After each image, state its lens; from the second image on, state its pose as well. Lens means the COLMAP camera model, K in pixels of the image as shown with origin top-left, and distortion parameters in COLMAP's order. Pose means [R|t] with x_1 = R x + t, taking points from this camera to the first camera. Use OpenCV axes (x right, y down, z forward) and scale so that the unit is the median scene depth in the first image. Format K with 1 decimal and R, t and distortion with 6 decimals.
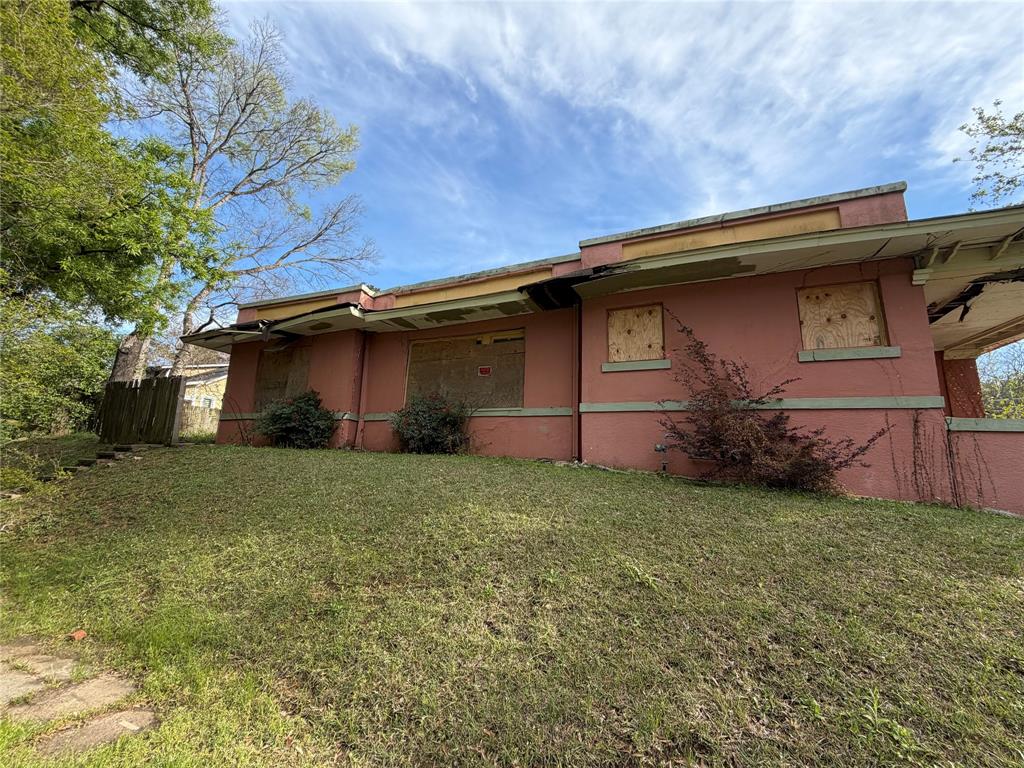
lens RADIAL K [[406.3, 0, 508.1], [0, 406.3, 382.5], [0, 0, 1]] dist [-0.000646, 0.000381]
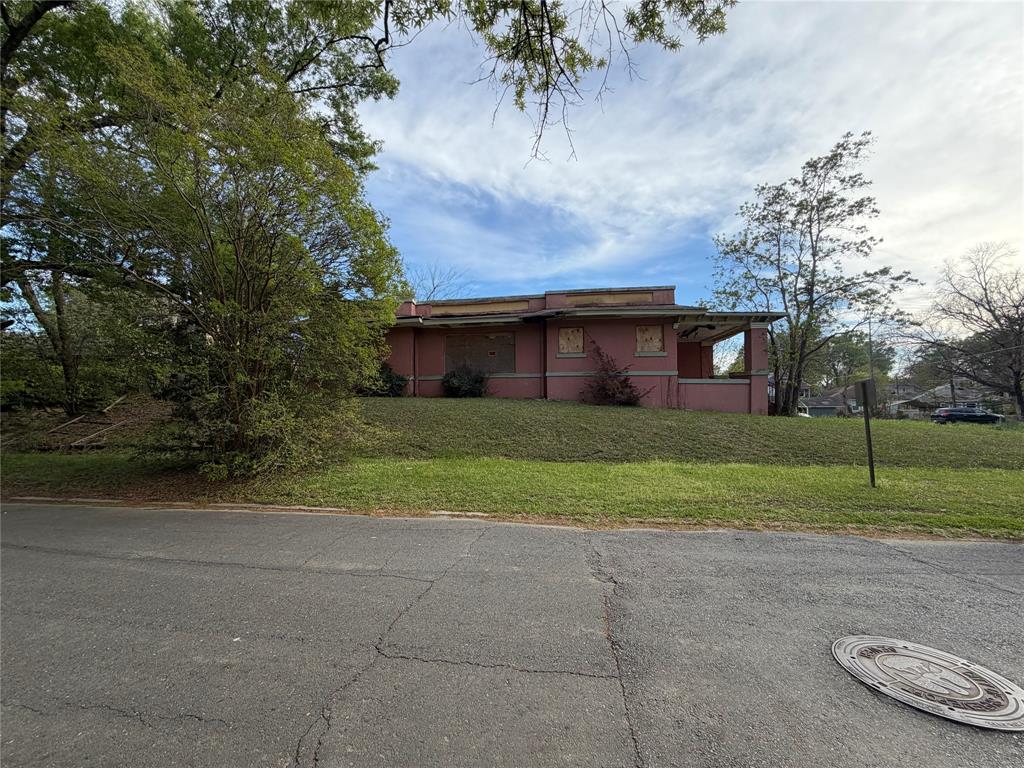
lens RADIAL K [[406.3, 0, 507.8], [0, 406.3, 388.2], [0, 0, 1]] dist [-0.000646, 0.000381]
pose [[0.969216, -0.027439, 0.244677, -0.581099], [-0.012067, 0.987282, 0.158521, -0.215710], [-0.245915, -0.156593, 0.956559, -1.089859]]
